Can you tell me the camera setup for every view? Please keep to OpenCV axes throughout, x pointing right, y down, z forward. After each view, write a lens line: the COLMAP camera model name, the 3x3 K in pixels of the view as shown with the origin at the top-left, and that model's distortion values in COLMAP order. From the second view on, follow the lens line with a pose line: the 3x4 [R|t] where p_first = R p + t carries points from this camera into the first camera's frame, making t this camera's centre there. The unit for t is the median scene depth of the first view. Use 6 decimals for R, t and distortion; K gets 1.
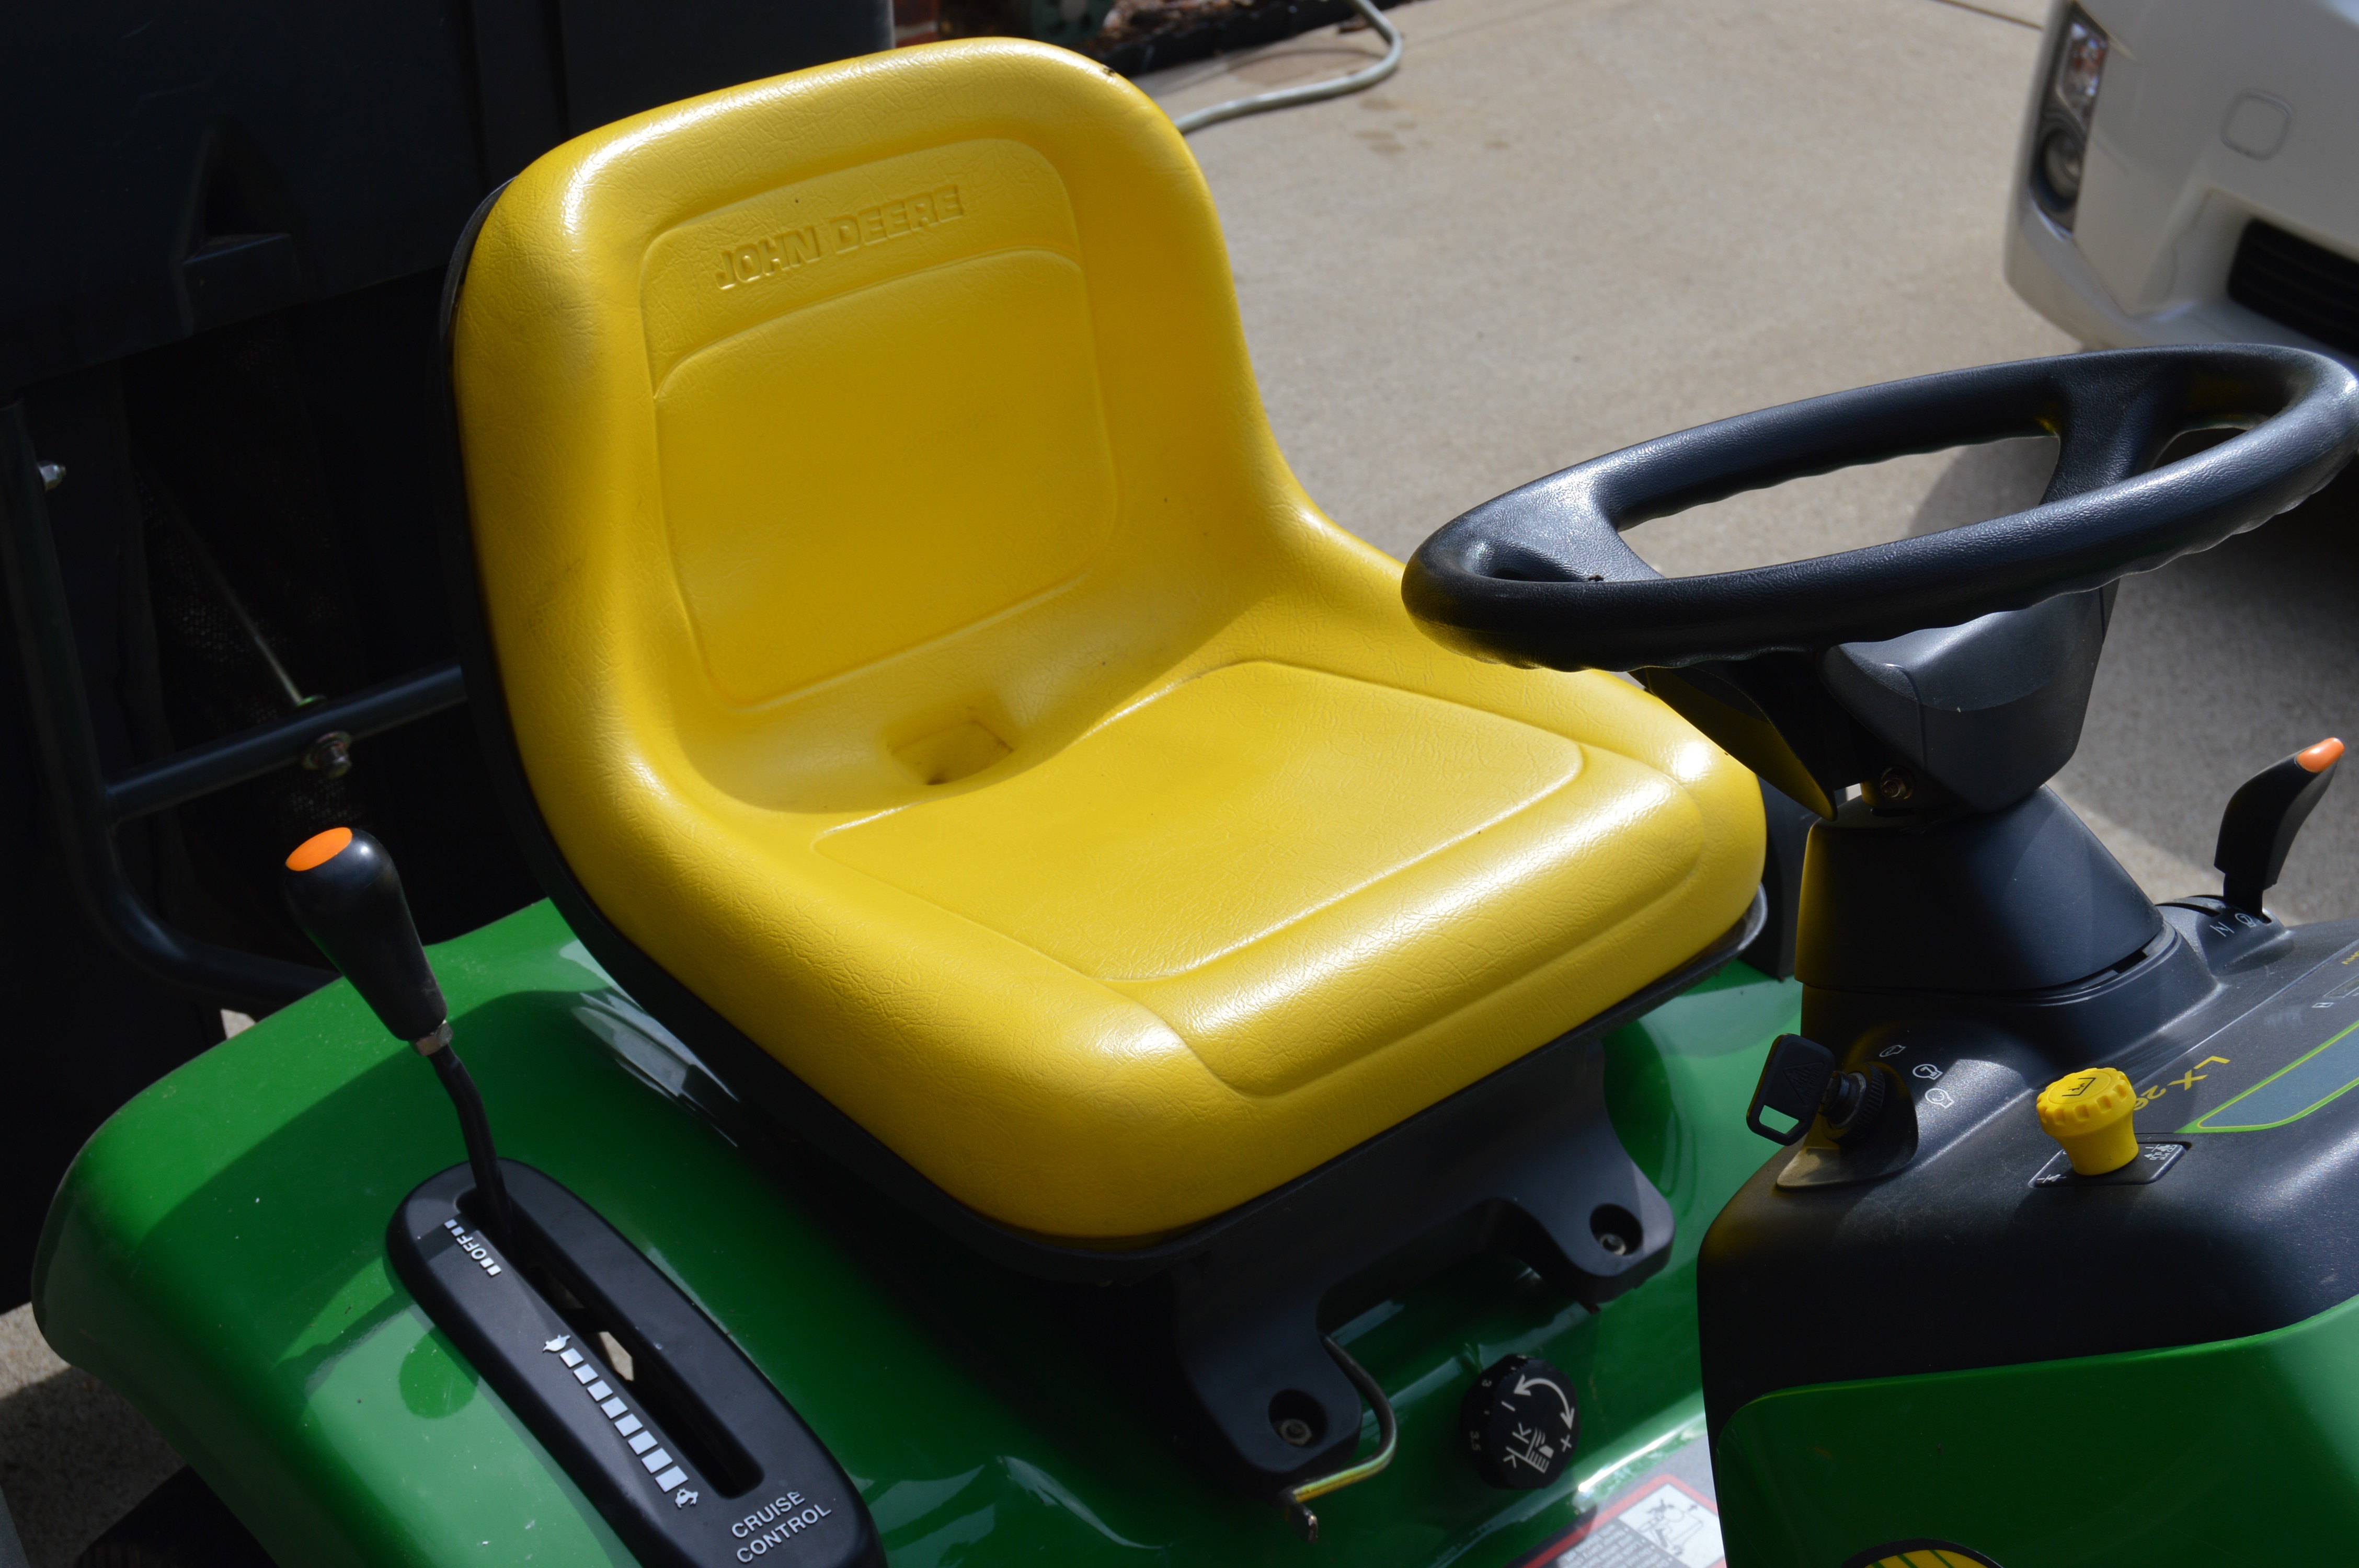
lens RADIAL K [[3469.1, 0, 1179.5], [0, 3469.1, 784.0], [0, 0, 1]] dist [-0.042262, 0.006893]
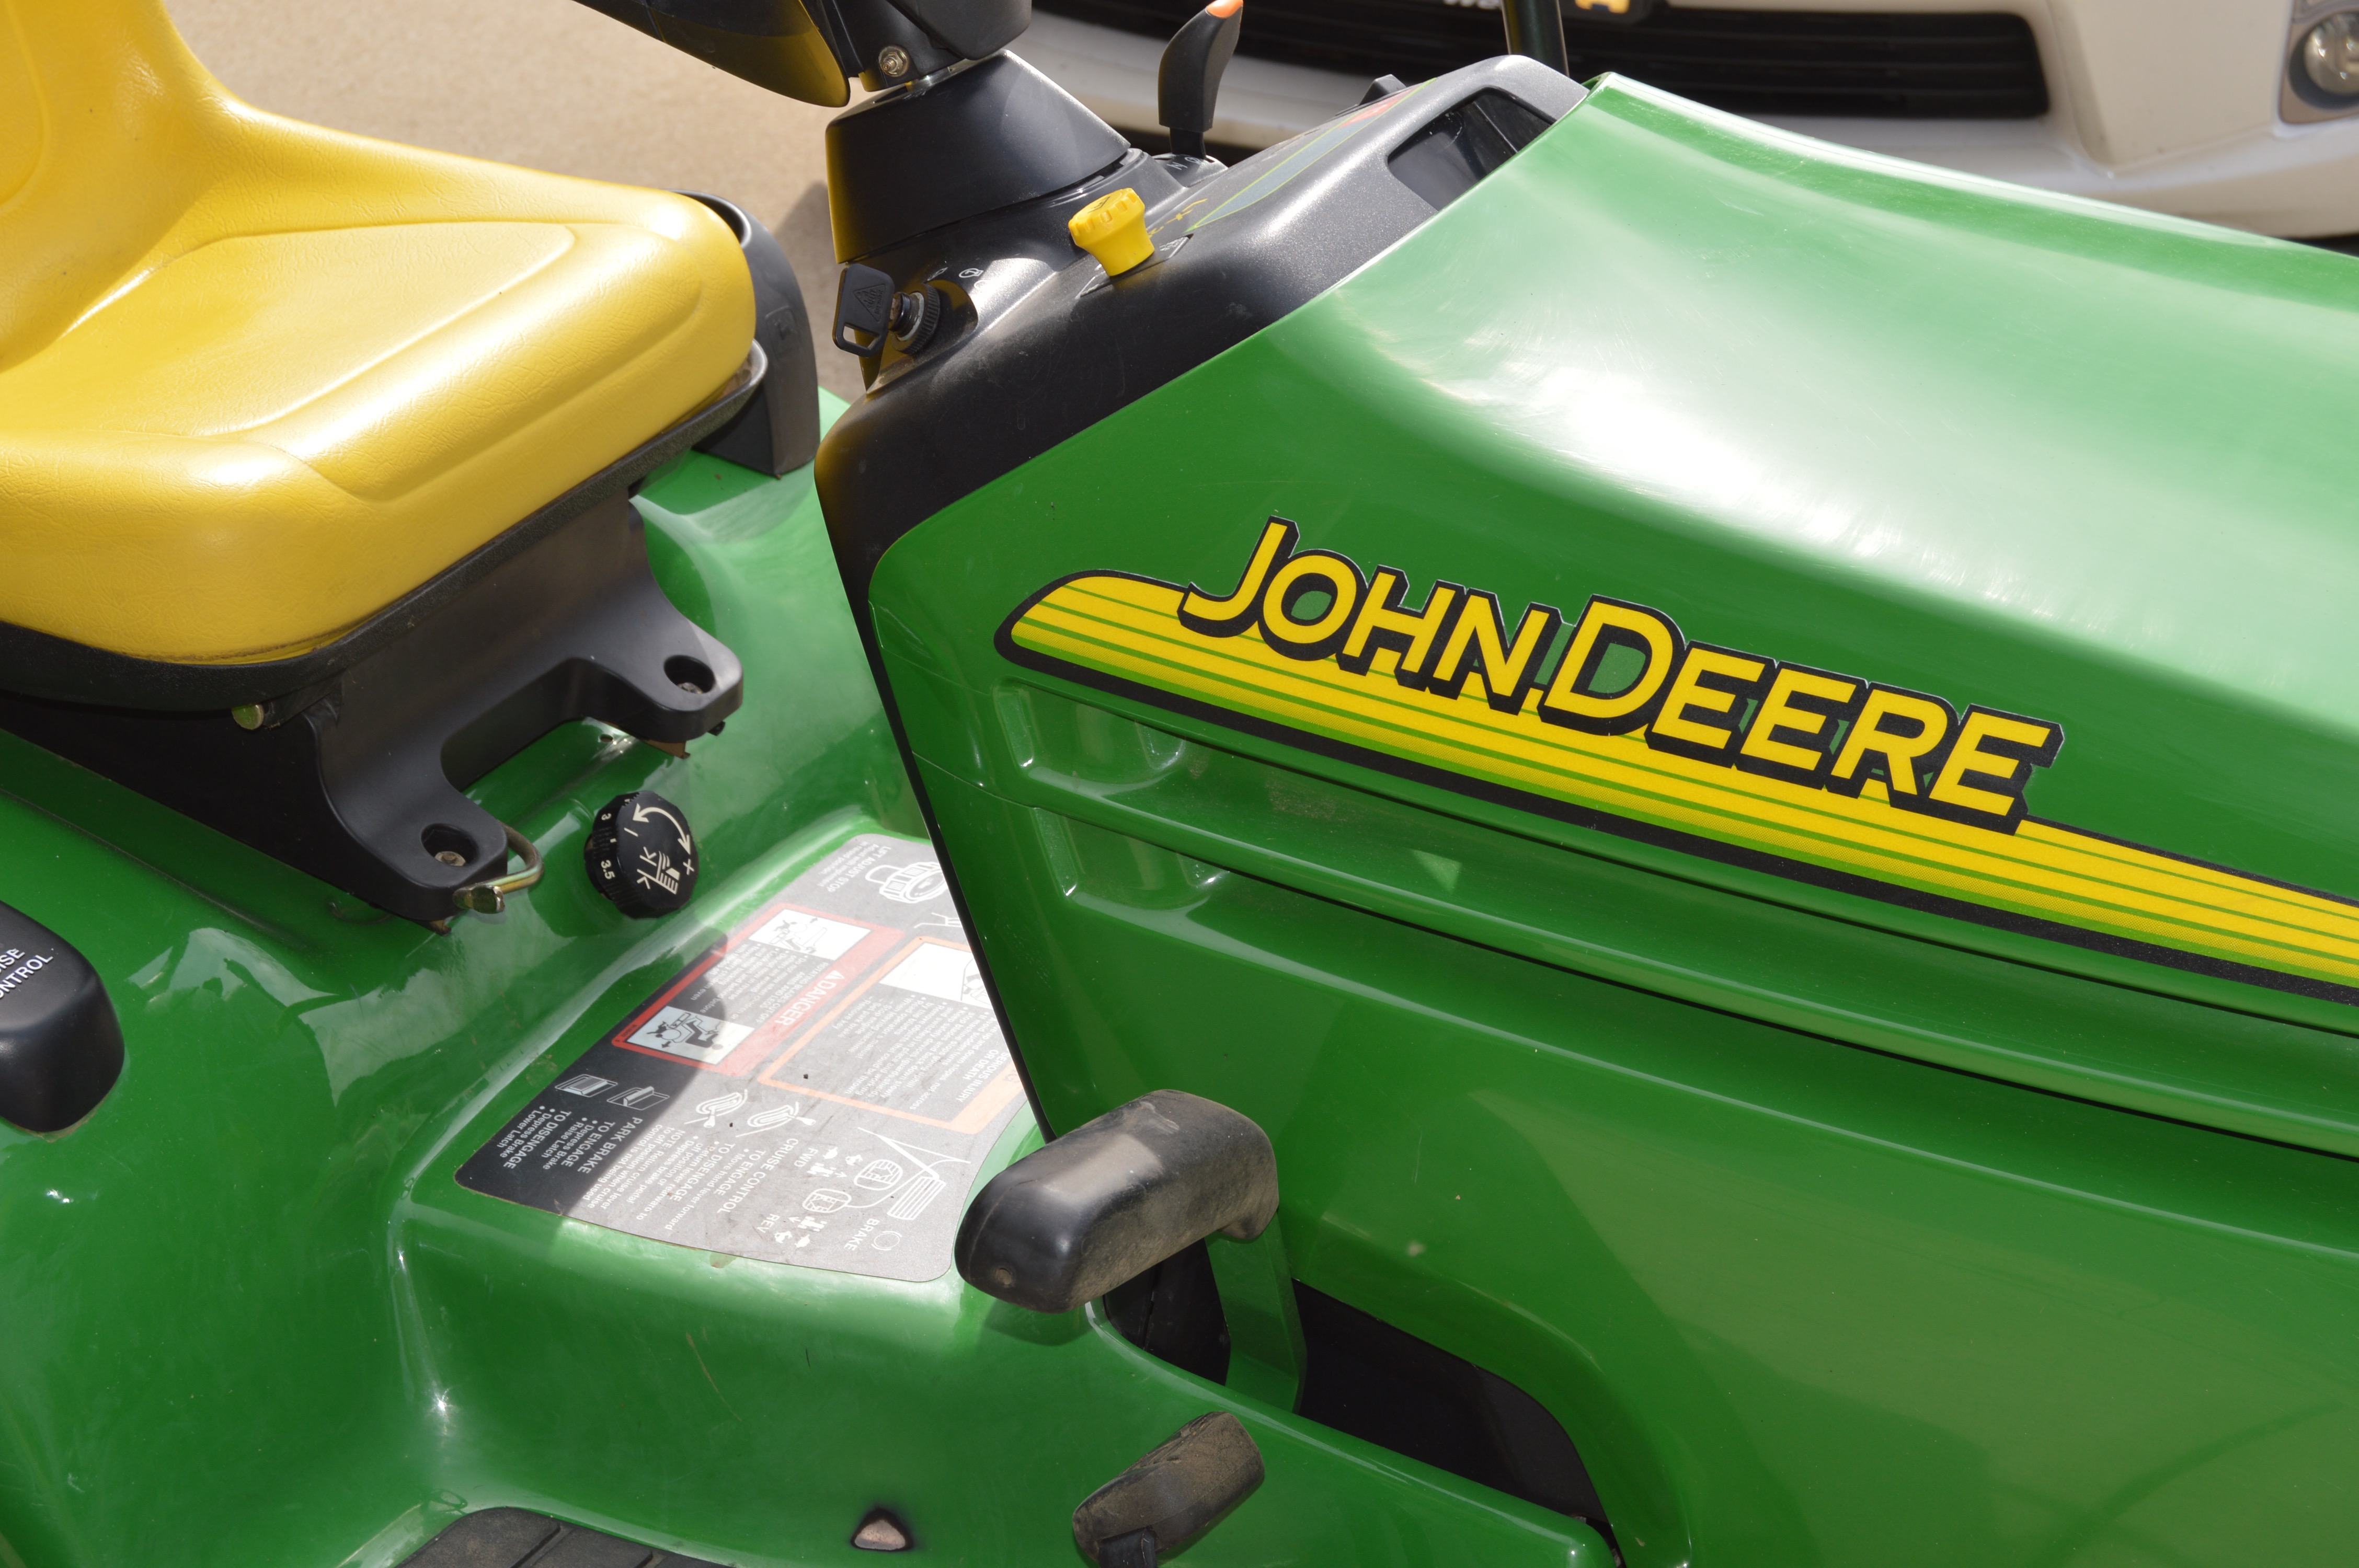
lens RADIAL K [[4616.1, 0, 1179.5], [0, 4616.1, 784.0], [0, 0, 1]] dist [-0.024737, 0.077756]
pose [[0.931823, -0.187975, 0.310437, -0.183240], [0.204498, 0.978636, -0.021250, 0.229011], [-0.299811, 0.083285, 0.950356, -0.388883]]
